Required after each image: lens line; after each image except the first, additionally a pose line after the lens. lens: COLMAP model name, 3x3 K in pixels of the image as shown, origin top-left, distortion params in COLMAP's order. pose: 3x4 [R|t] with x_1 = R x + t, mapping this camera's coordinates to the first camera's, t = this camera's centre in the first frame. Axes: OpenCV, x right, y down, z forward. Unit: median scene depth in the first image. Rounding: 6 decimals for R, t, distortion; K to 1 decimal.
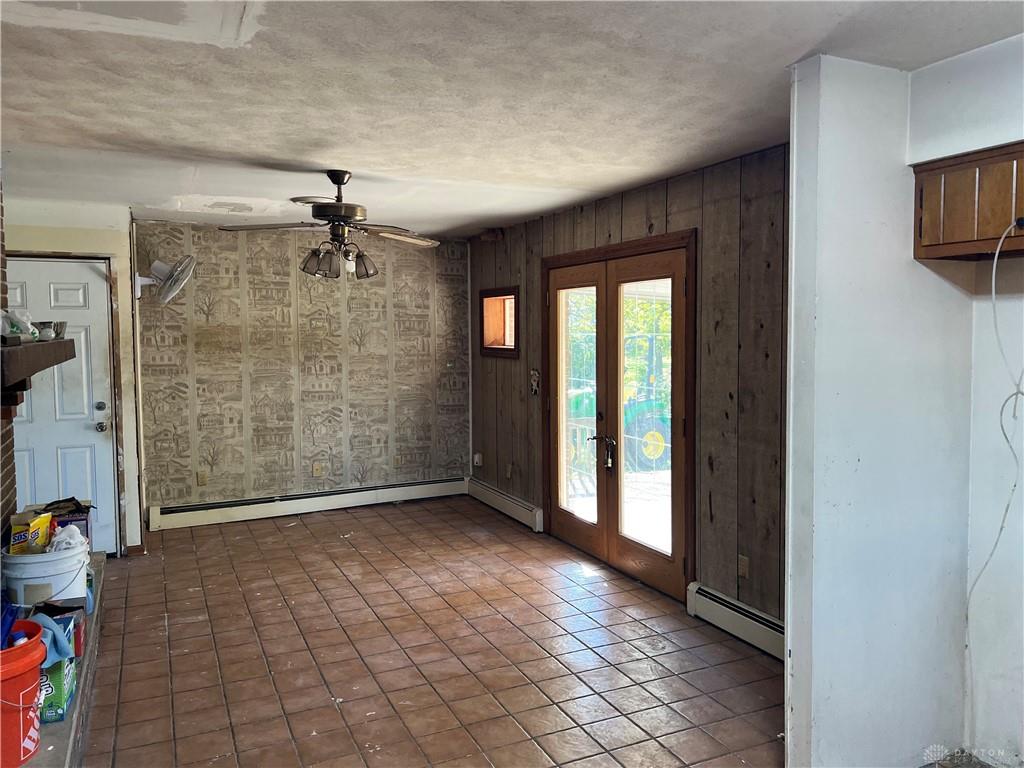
lens RADIAL K [[783.3, 0, 508.3], [0, 783.3, 374.2], [0, 0, 1]] dist [0.039853, -0.045309]
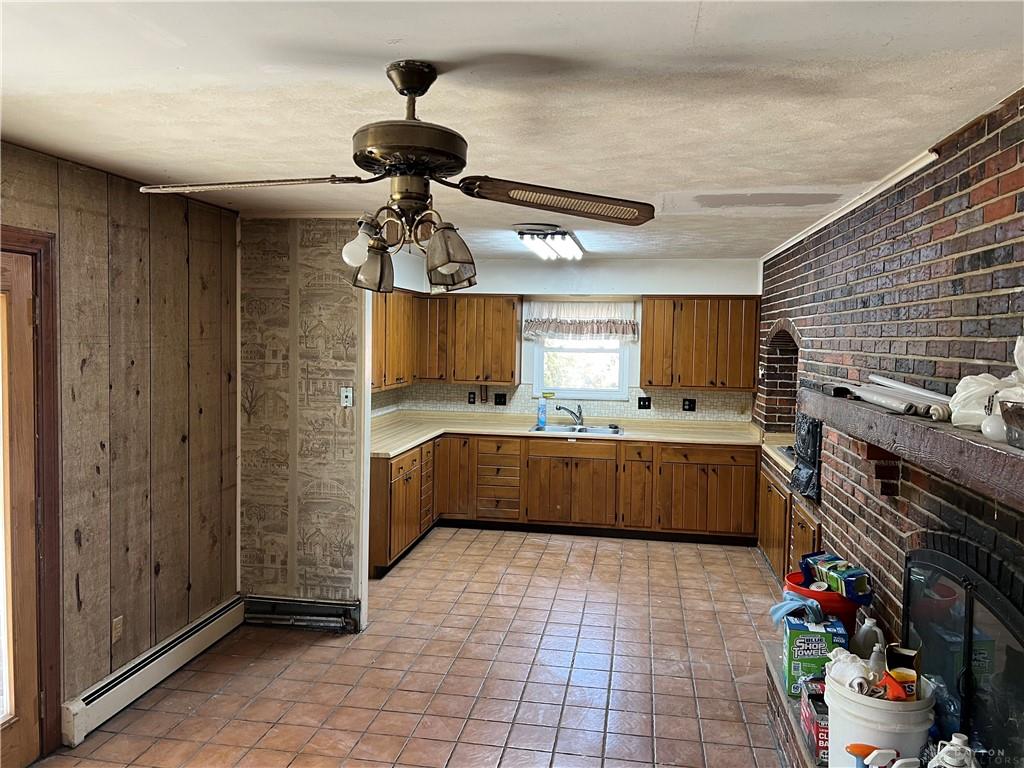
lens RADIAL K [[783.3, 0, 512.6], [0, 783.3, 384.9], [0, 0, 1]] dist [0.039853, -0.045309]
pose [[-0.826830, -0.040370, 0.561001, -0.579272], [0.026405, 0.993535, 0.110413, -0.123468], [-0.561832, 0.106106, -0.820418, 1.472916]]
